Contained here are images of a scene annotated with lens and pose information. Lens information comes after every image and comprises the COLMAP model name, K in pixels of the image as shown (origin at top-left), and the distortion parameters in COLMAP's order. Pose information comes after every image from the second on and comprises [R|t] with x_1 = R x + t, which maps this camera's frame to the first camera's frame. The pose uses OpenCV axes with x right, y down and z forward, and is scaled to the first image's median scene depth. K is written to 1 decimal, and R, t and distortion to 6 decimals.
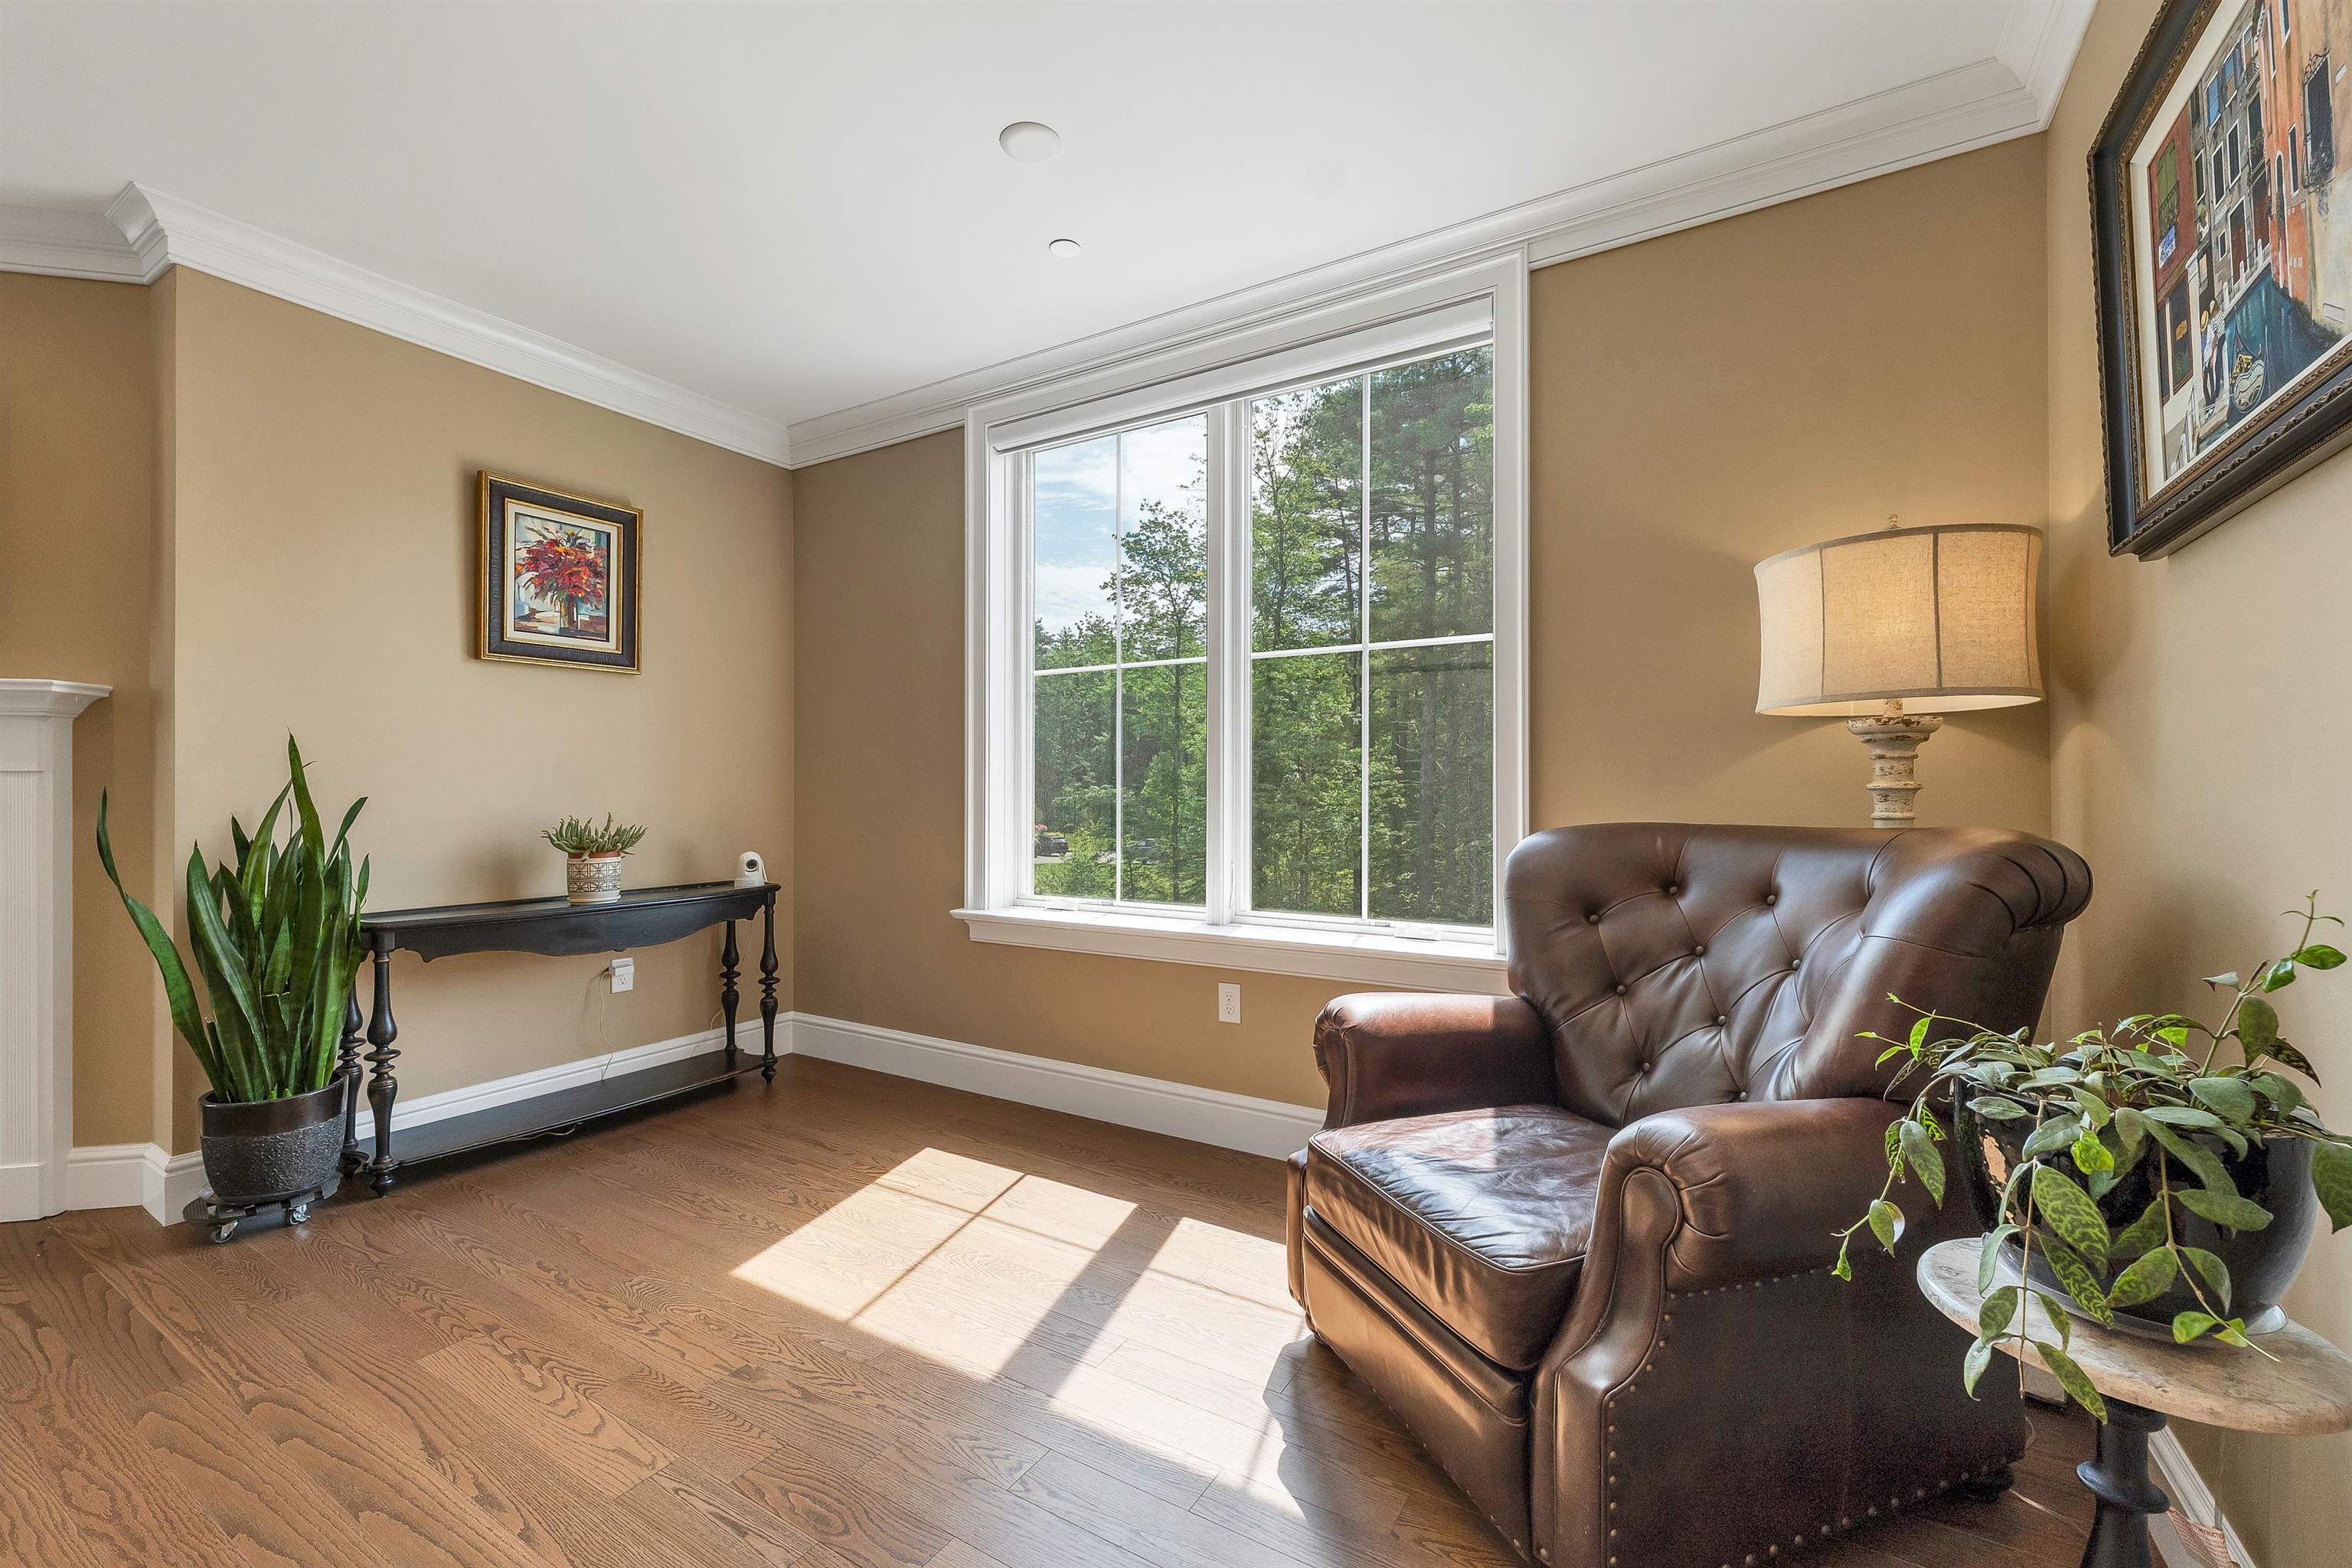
lens RADIAL K [[967.2, 0, 1160.2], [0, 967.2, 792.1], [0, 0, 1]] dist [0.000830, 0.000572]
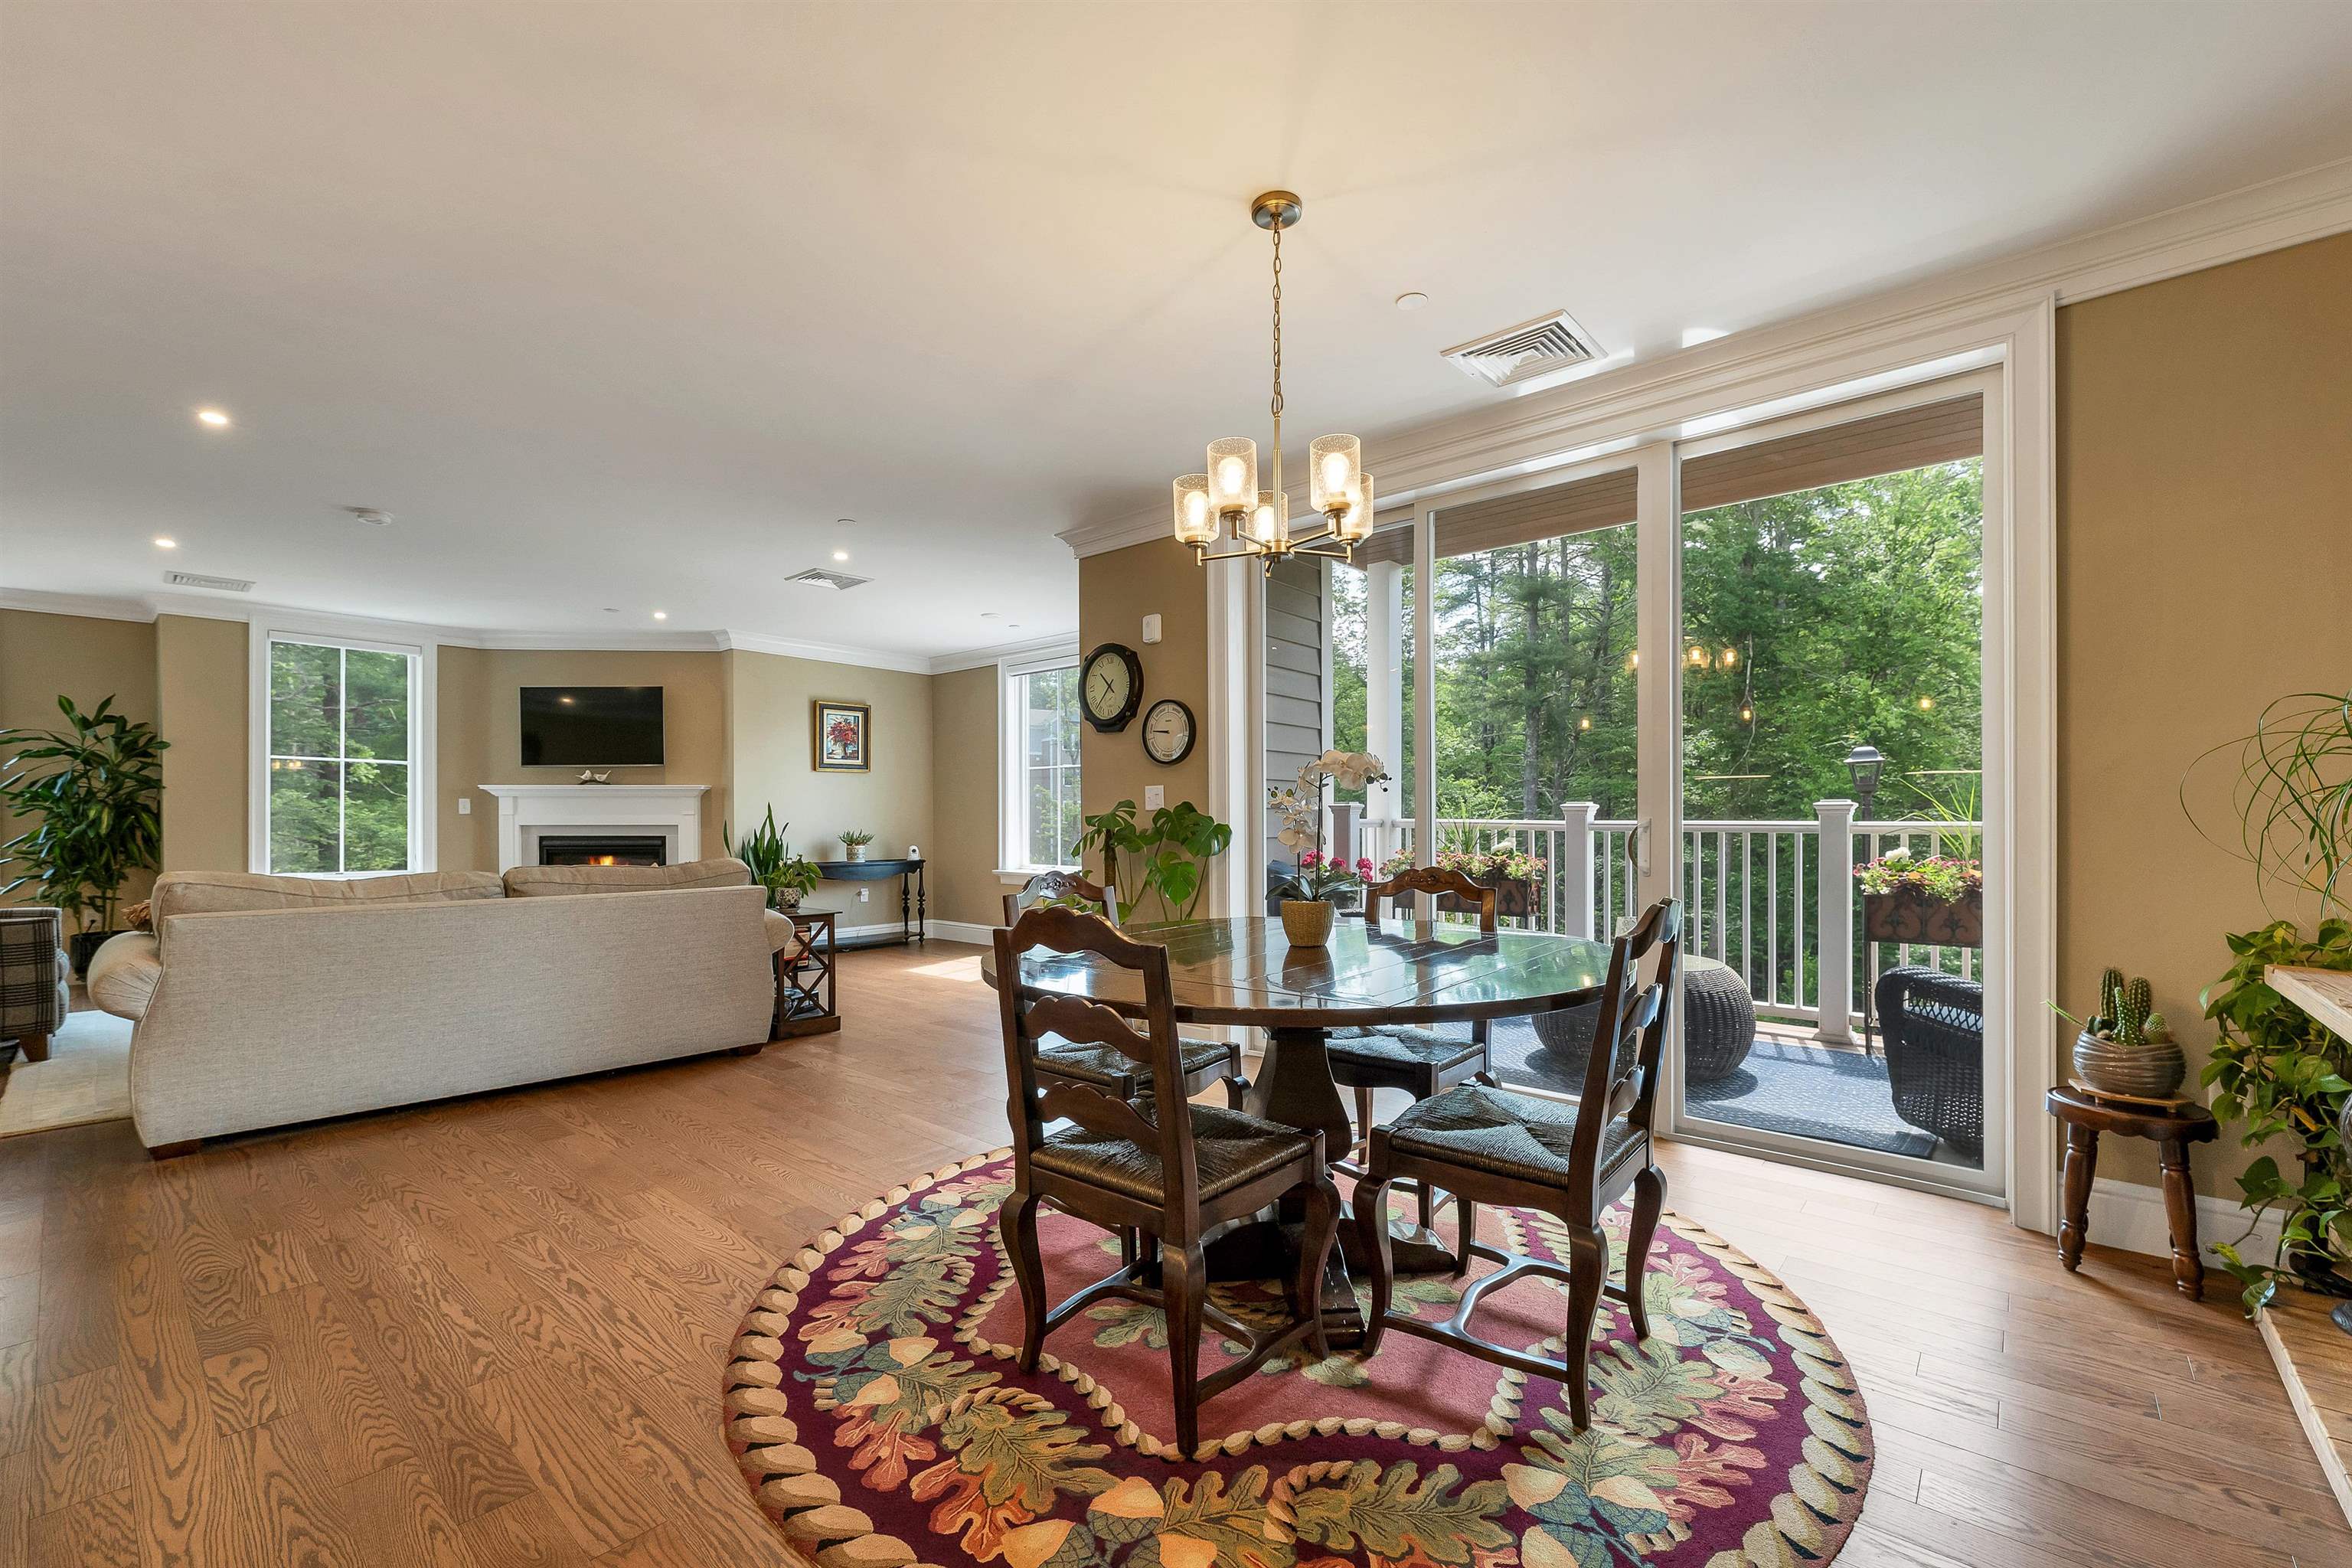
lens RADIAL K [[967.2, 0, 1166.3], [0, 967.2, 822.8], [0, 0, 1]] dist [0.000830, 0.000572]
pose [[0.985518, -0.002058, -0.169557, 0.677482], [0.002861, 0.999986, 0.004490, -0.004320], [0.169546, -0.004910, 0.985510, -1.416636]]
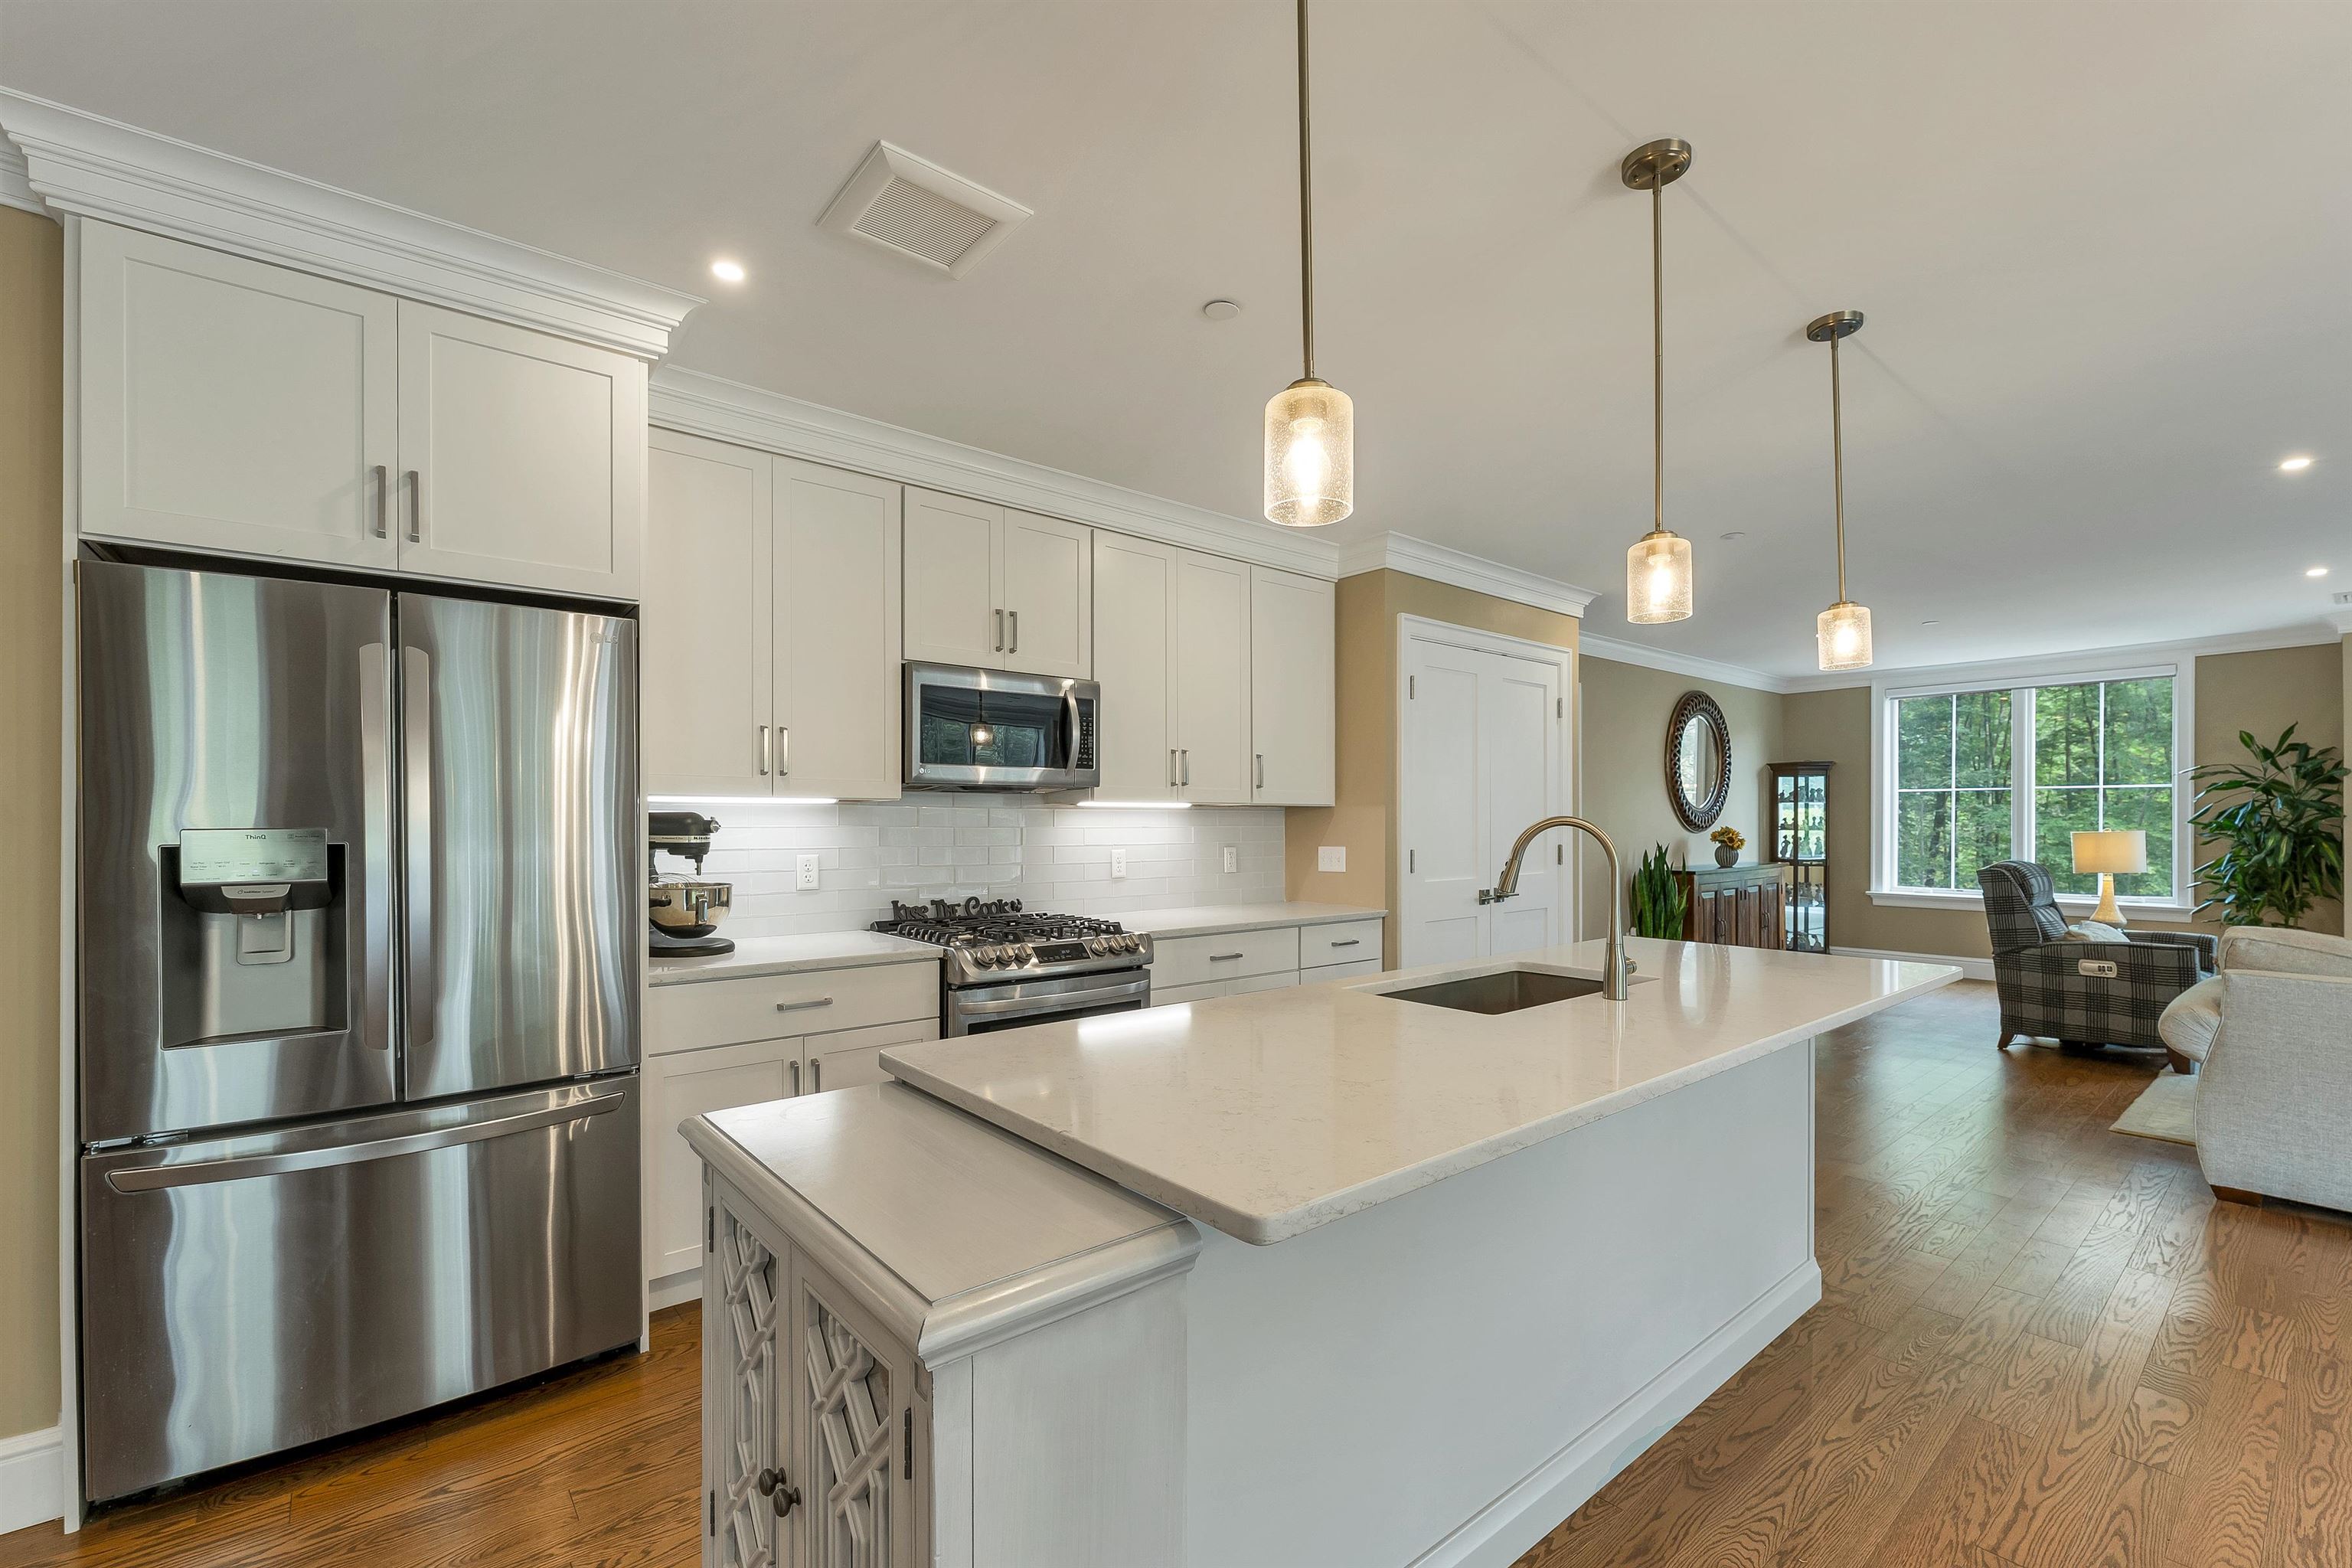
lens RADIAL K [[989.5, 0, 1182.2], [0, 989.5, 823.6], [0, 0, 1]] dist [-0.002046, 0.000533]
pose [[-0.319272, 0.001060, -0.947663, 0.861597], [0.003826, 0.999993, -0.000170, -0.067873], [0.947655, -0.003681, -0.319274, -1.336708]]
